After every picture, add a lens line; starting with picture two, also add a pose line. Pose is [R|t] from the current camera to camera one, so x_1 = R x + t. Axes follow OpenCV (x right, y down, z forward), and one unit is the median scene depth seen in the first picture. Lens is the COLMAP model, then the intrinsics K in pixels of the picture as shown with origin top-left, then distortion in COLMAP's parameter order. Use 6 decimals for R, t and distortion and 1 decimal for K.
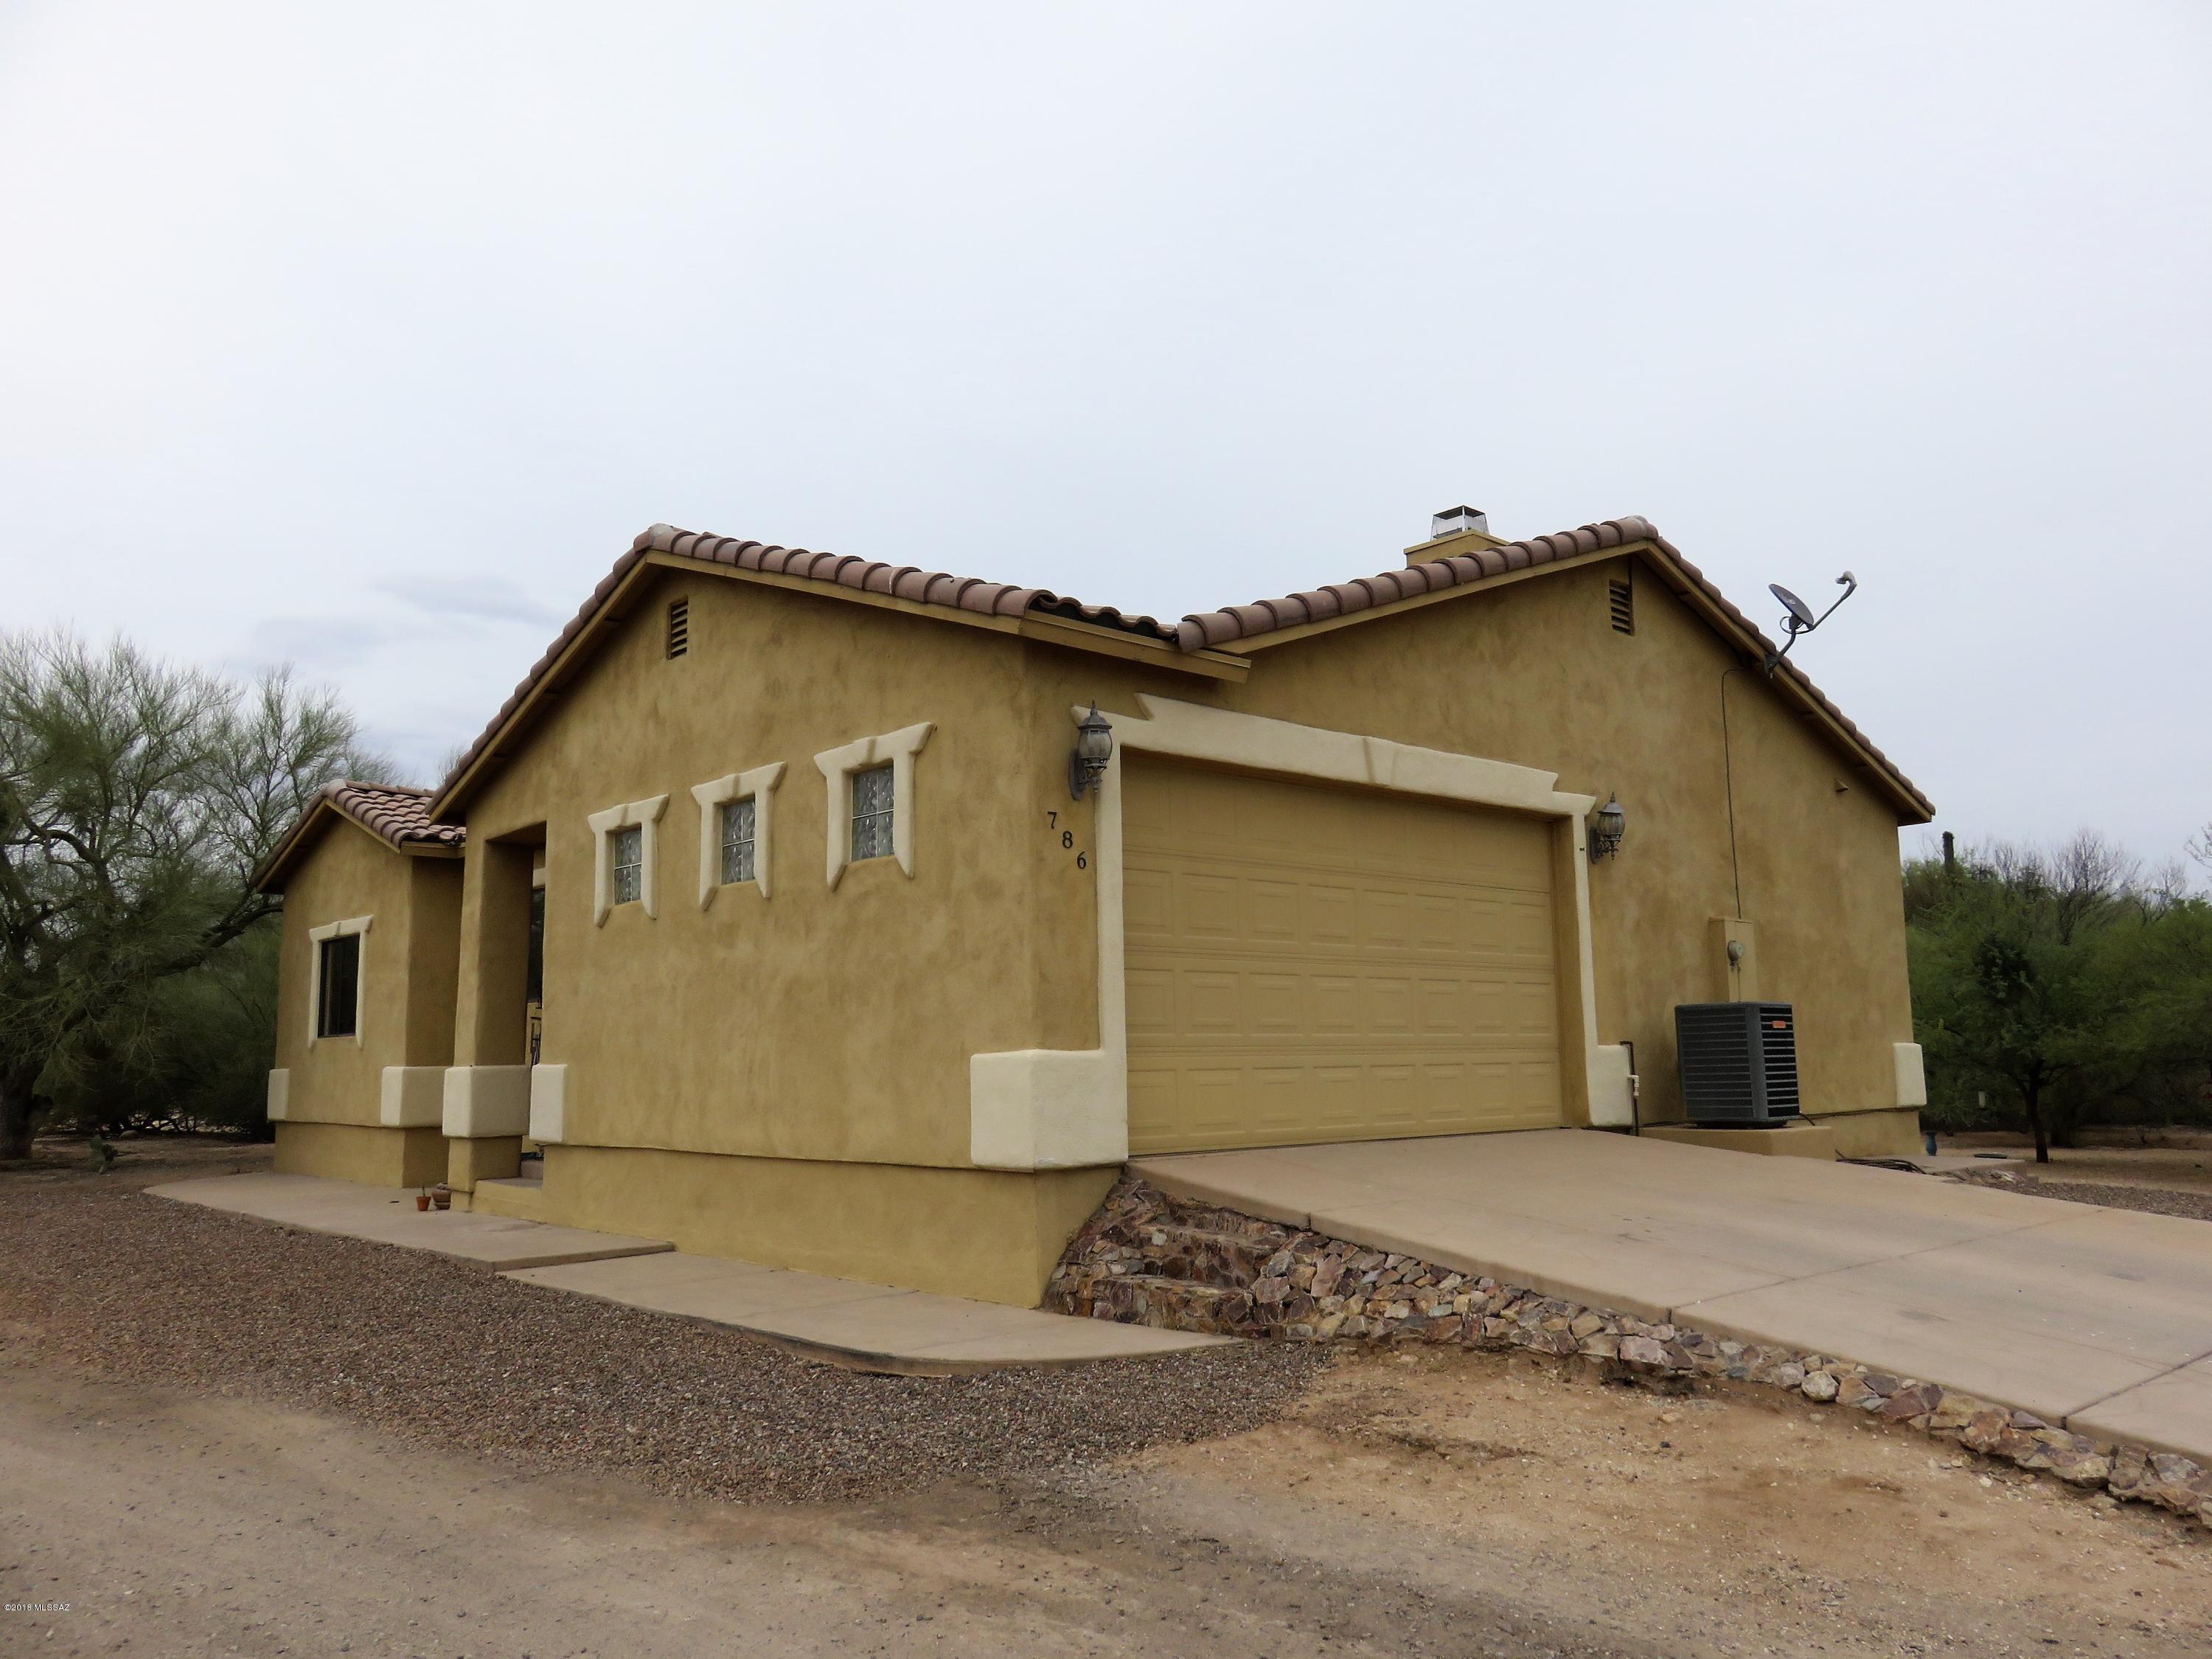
lens RADIAL K [[1609.7, 0, 1106.0], [0, 1609.7, 829.5], [0, 0, 1]] dist [-0.001080, 0.000302]
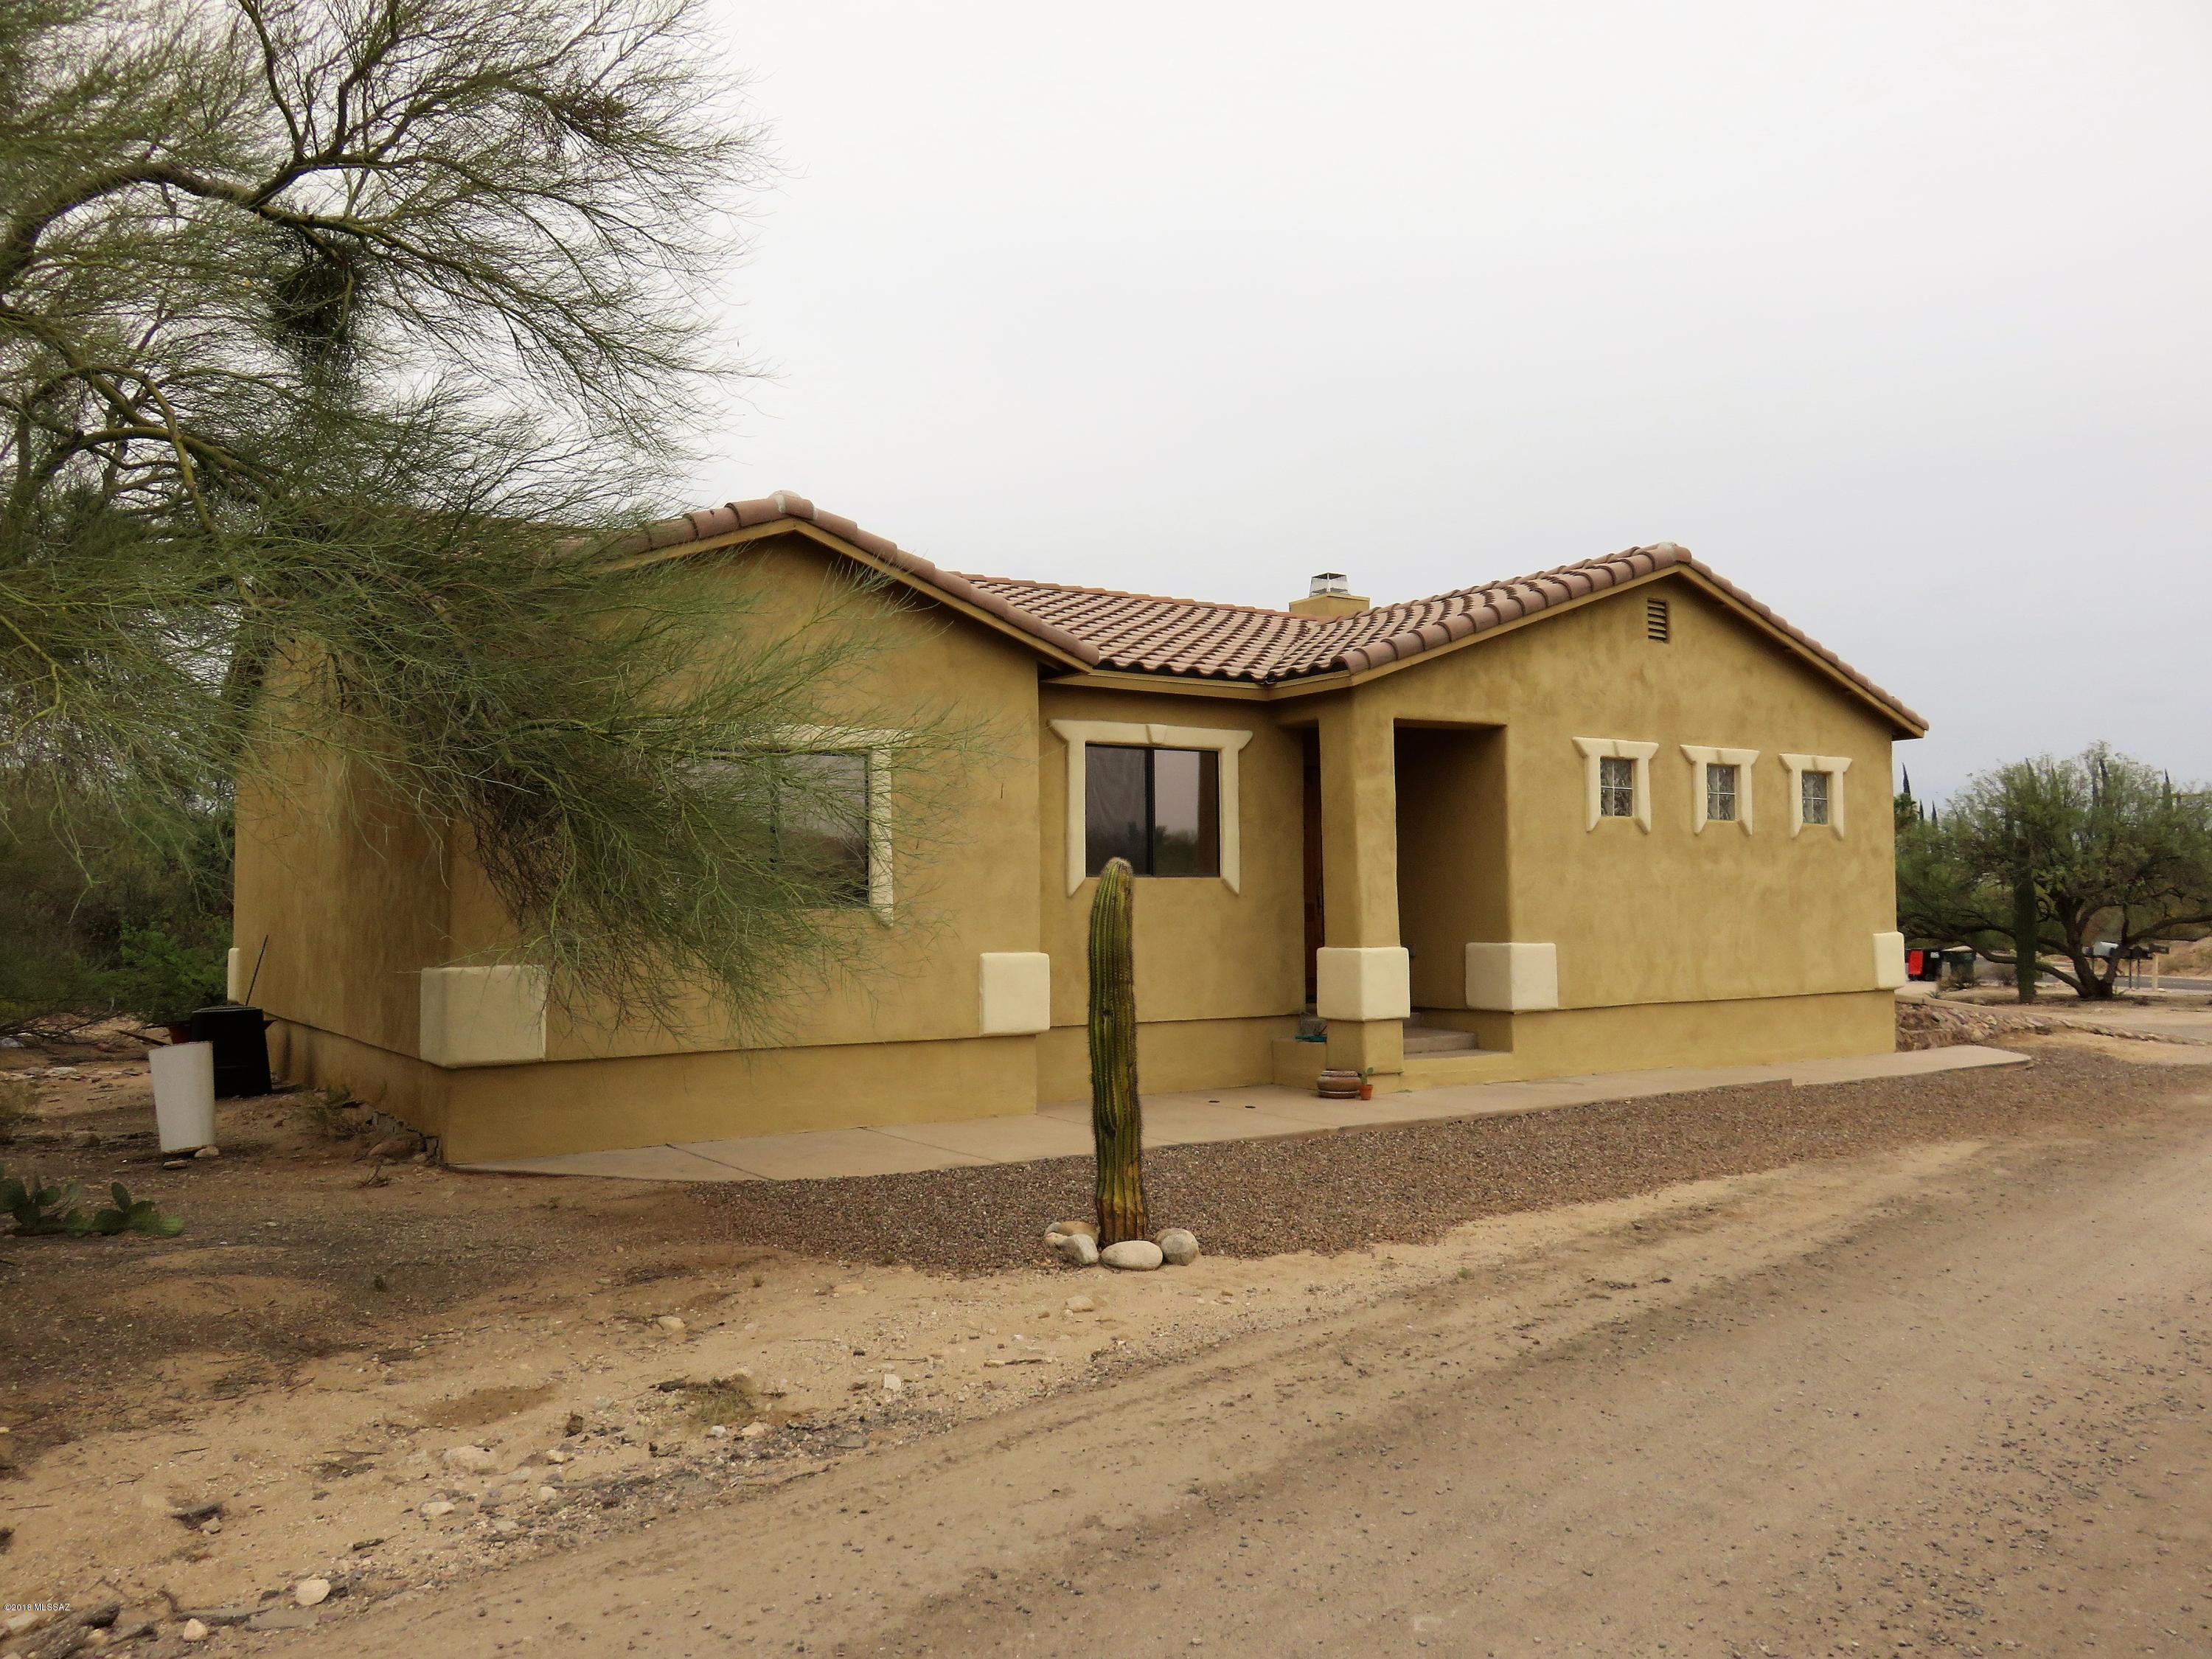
lens RADIAL K [[1609.7, 0, 1106.0], [0, 1609.7, 829.5], [0, 0, 1]] dist [-0.001080, 0.000302]
pose [[0.154090, 0.068044, 0.985711, -1.814758], [-0.133789, 0.989875, -0.047417, 0.191040], [-0.978957, -0.124571, 0.161633, 1.331826]]
